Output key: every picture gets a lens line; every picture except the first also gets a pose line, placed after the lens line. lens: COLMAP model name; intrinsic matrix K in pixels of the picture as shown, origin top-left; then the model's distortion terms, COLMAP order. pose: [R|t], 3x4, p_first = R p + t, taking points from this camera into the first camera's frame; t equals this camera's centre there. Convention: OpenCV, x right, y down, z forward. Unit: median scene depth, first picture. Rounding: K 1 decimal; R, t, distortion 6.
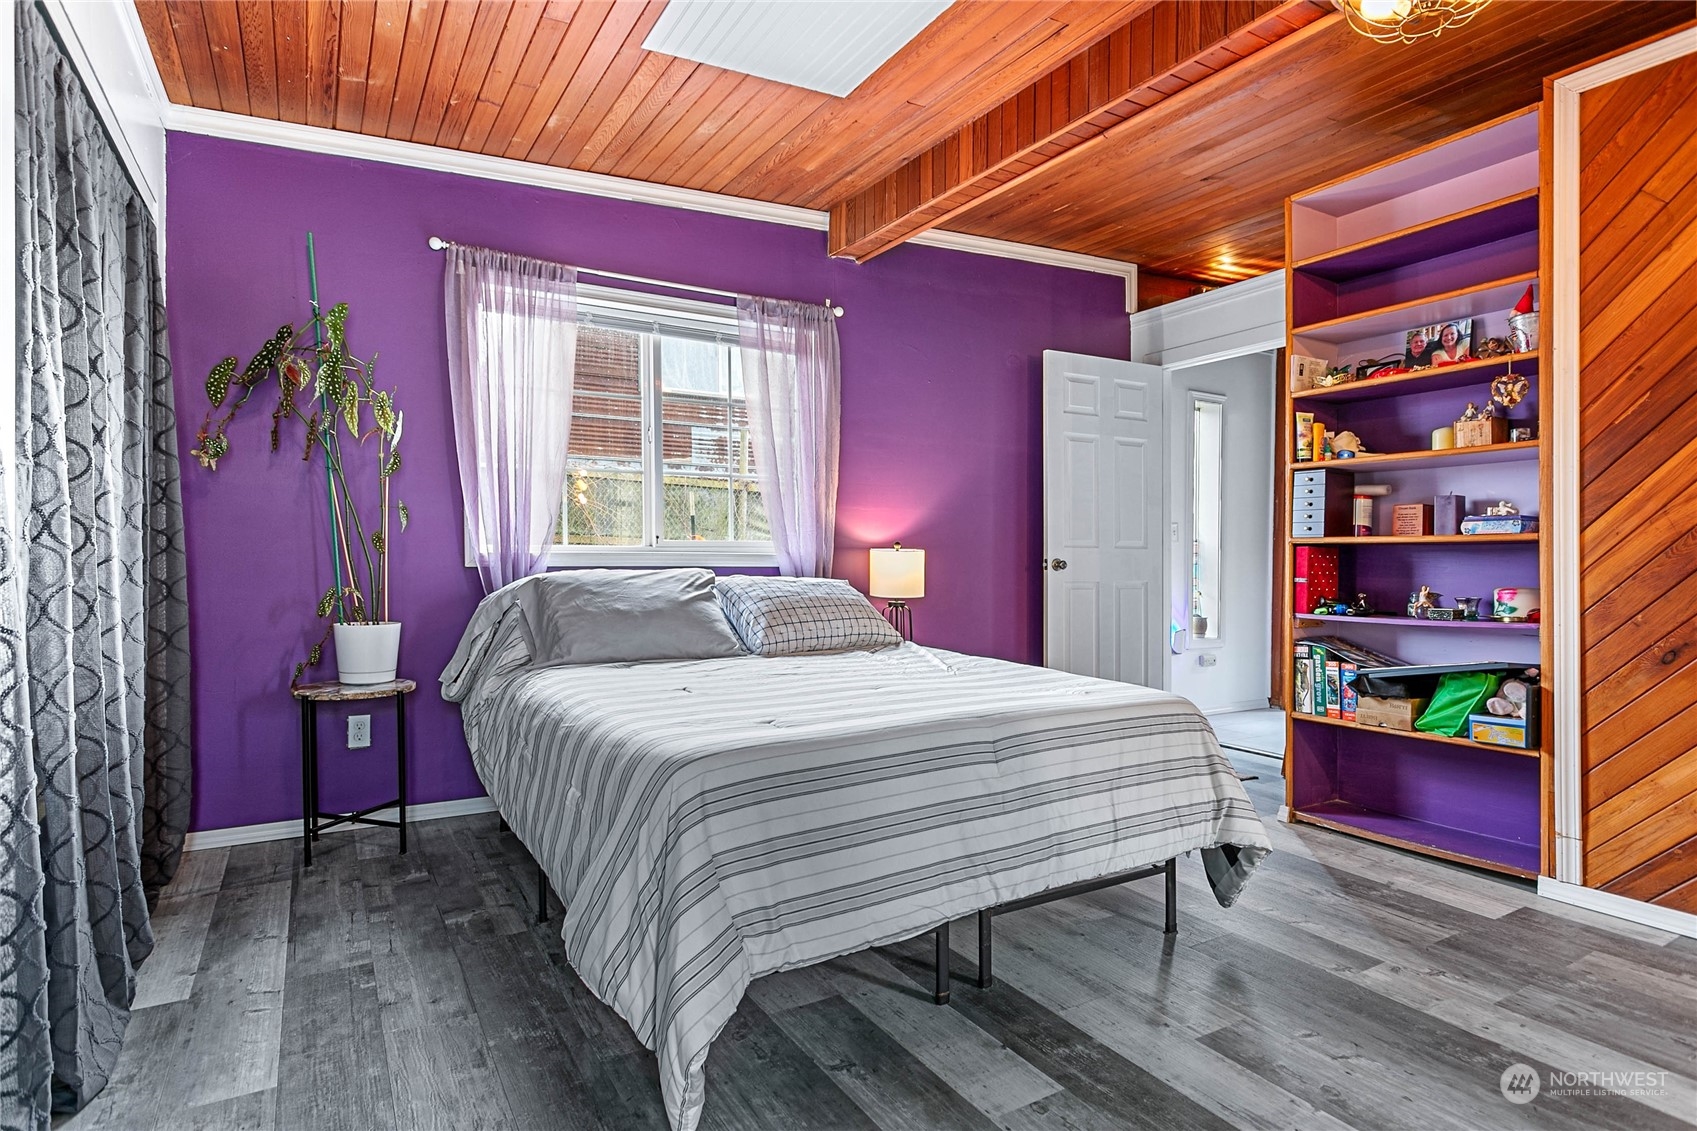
lens RADIAL K [[896.5, 0, 848.5], [0, 896.5, 565.5], [0, 0, 1]] dist [-0.002936, 0.000185]
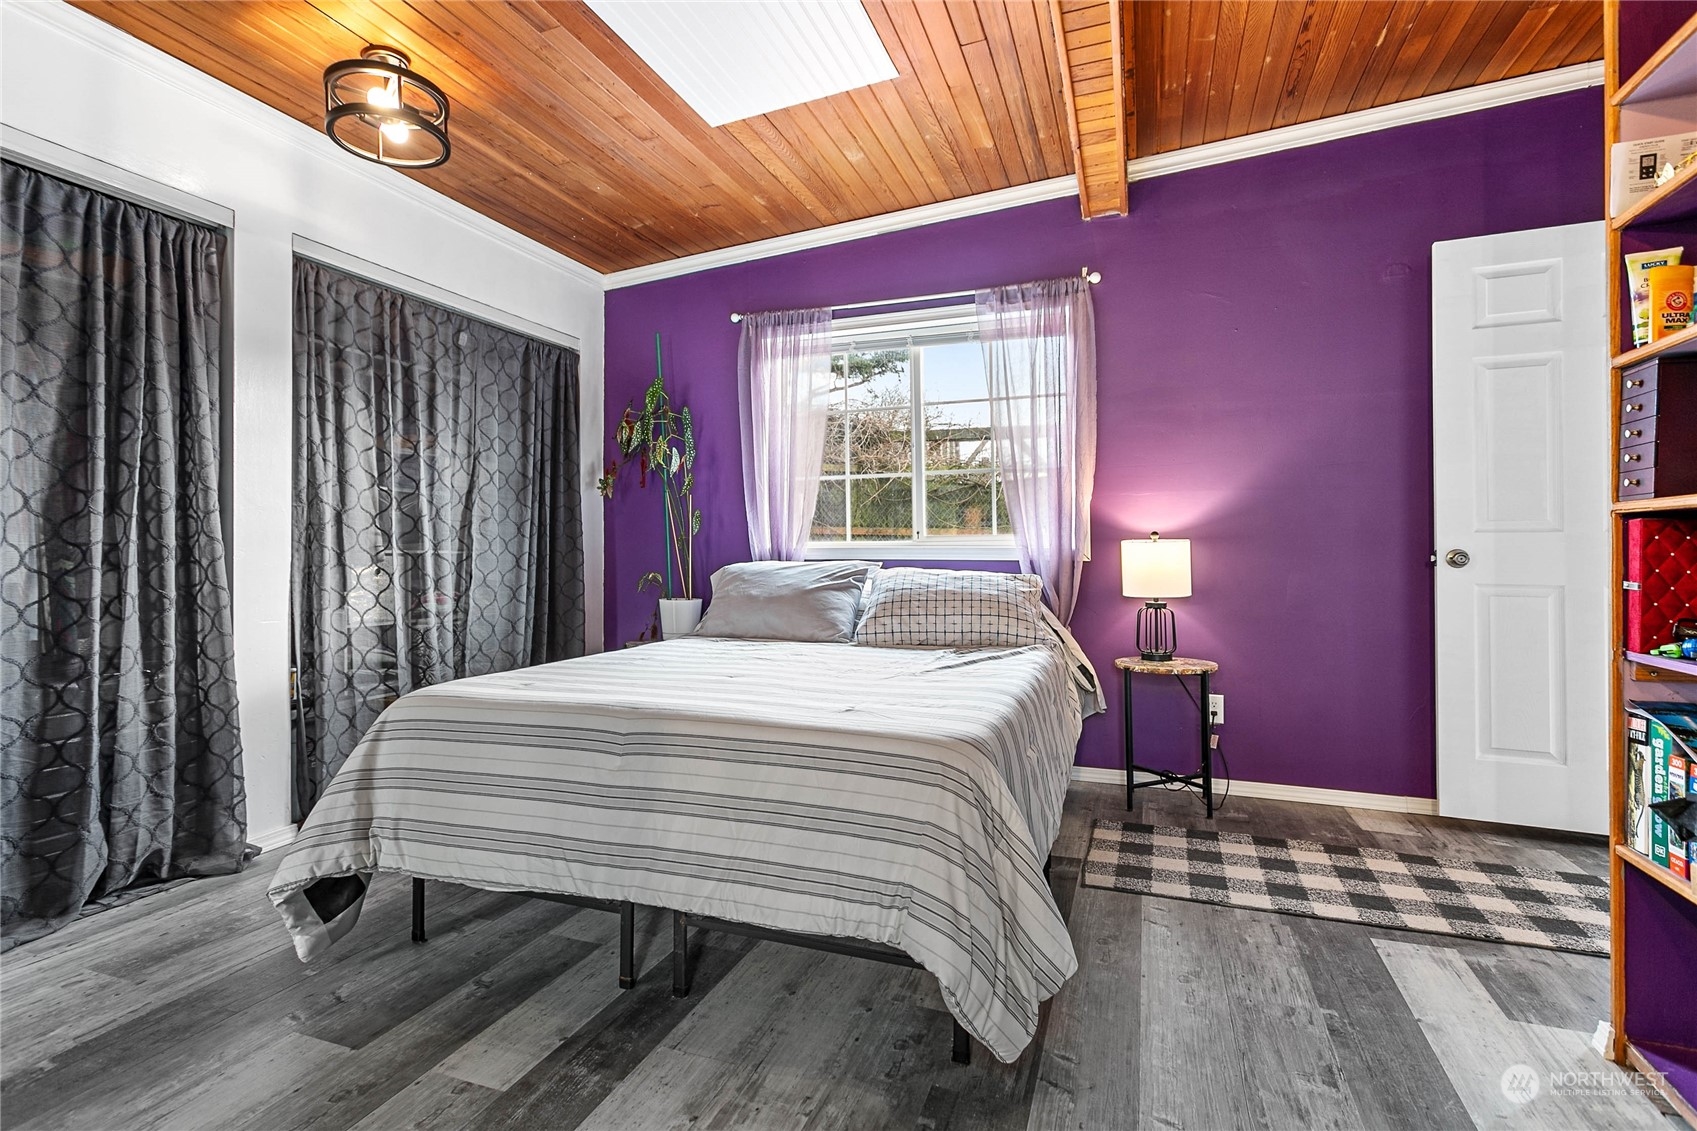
lens RADIAL K [[811.4, 0, 839.8], [0, 811.4, 554.4], [0, 0, 1]] dist [0.003107, 0.001006]
pose [[0.625891, -0.004559, -0.779897, 0.569565], [-0.003432, 0.999957, -0.008600, 0.003921], [0.779903, 0.008059, 0.625849, 0.356888]]
